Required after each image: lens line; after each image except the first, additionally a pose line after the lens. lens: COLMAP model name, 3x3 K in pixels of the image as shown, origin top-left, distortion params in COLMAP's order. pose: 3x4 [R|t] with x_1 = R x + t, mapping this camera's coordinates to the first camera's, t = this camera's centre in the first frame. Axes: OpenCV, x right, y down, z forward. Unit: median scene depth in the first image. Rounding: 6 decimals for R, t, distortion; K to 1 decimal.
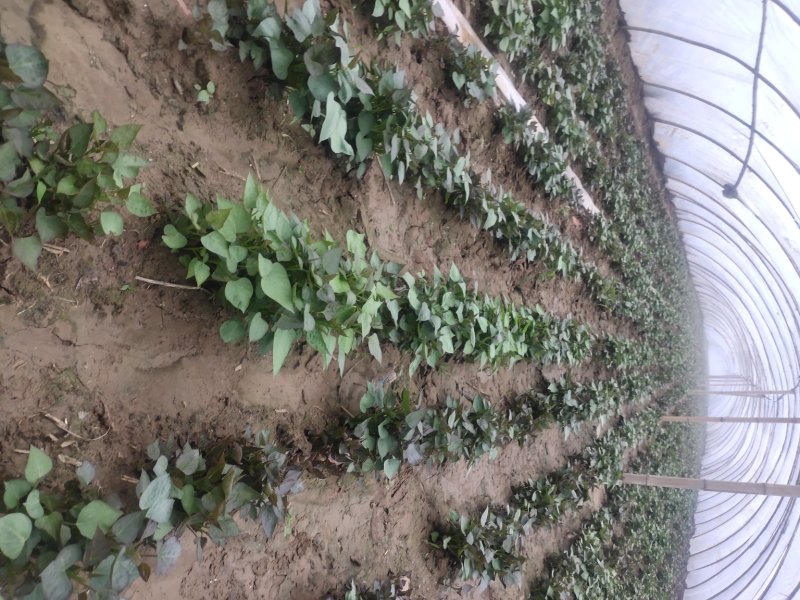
lens RADIAL K [[644.2, 0, 400.1], [0, 644.2, 313.7], [0, 0, 1]] dist [0.071802, -0.151366]
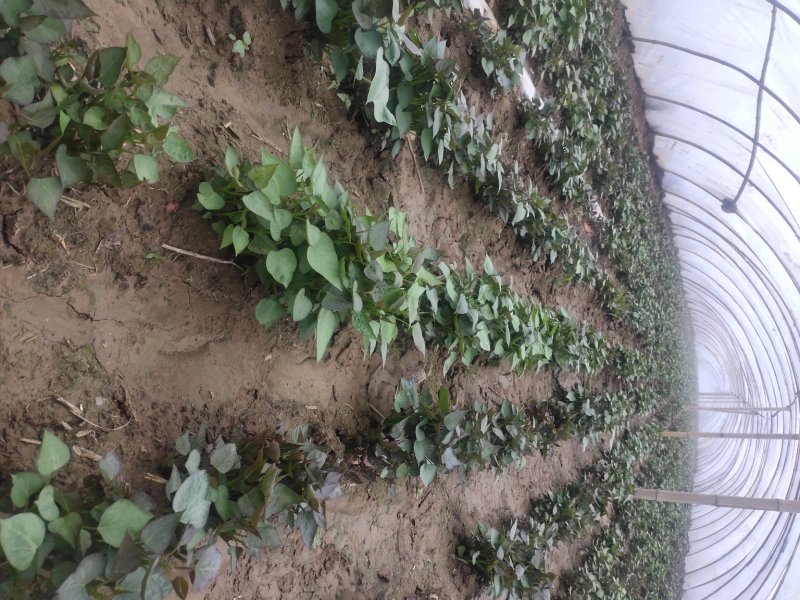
lens RADIAL K [[644.2, 0, 400.1], [0, 644.2, 313.7], [0, 0, 1]] dist [0.071802, -0.151366]
pose [[0.999829, 0.011396, 0.014542, -0.055270], [-0.011067, 0.999686, -0.022488, 0.028220], [-0.014793, 0.022323, 0.999641, 0.071146]]
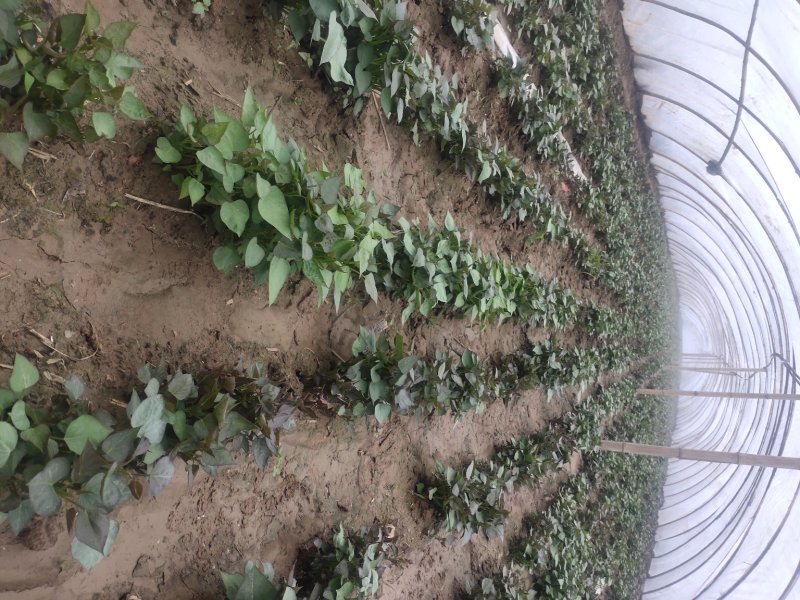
lens RADIAL K [[644.2, 0, 400.1], [0, 644.2, 313.7], [0, 0, 1]] dist [0.071802, -0.151366]
pose [[0.999148, 0.025654, 0.032320, -0.017931], [-0.027033, 0.998710, 0.042992, 0.035954], [-0.031175, -0.043829, 0.998553, 0.017886]]
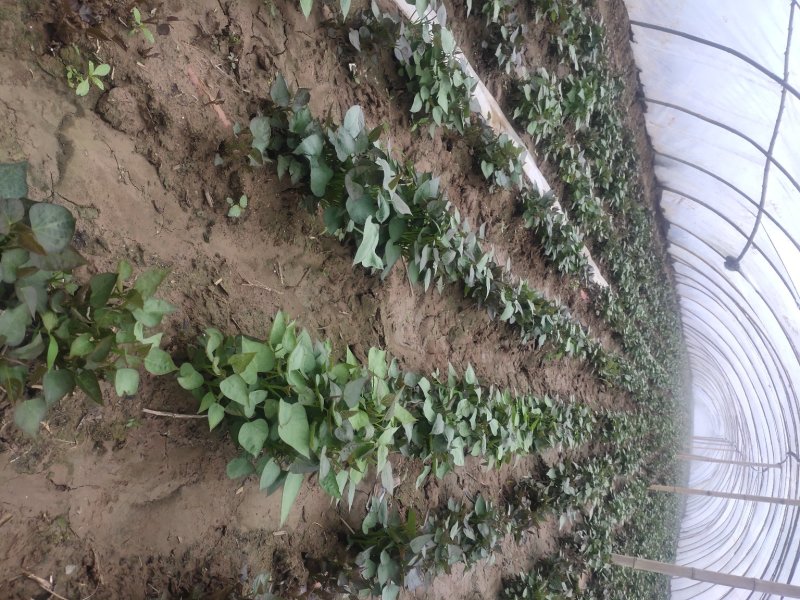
lens RADIAL K [[644.2, 0, 400.1], [0, 644.2, 313.7], [0, 0, 1]] dist [0.071802, -0.151366]
pose [[0.995854, 0.090364, 0.010425, -0.036461], [-0.089781, 0.994854, -0.046963, -0.098716], [-0.014615, 0.045833, 0.998842, 0.038755]]
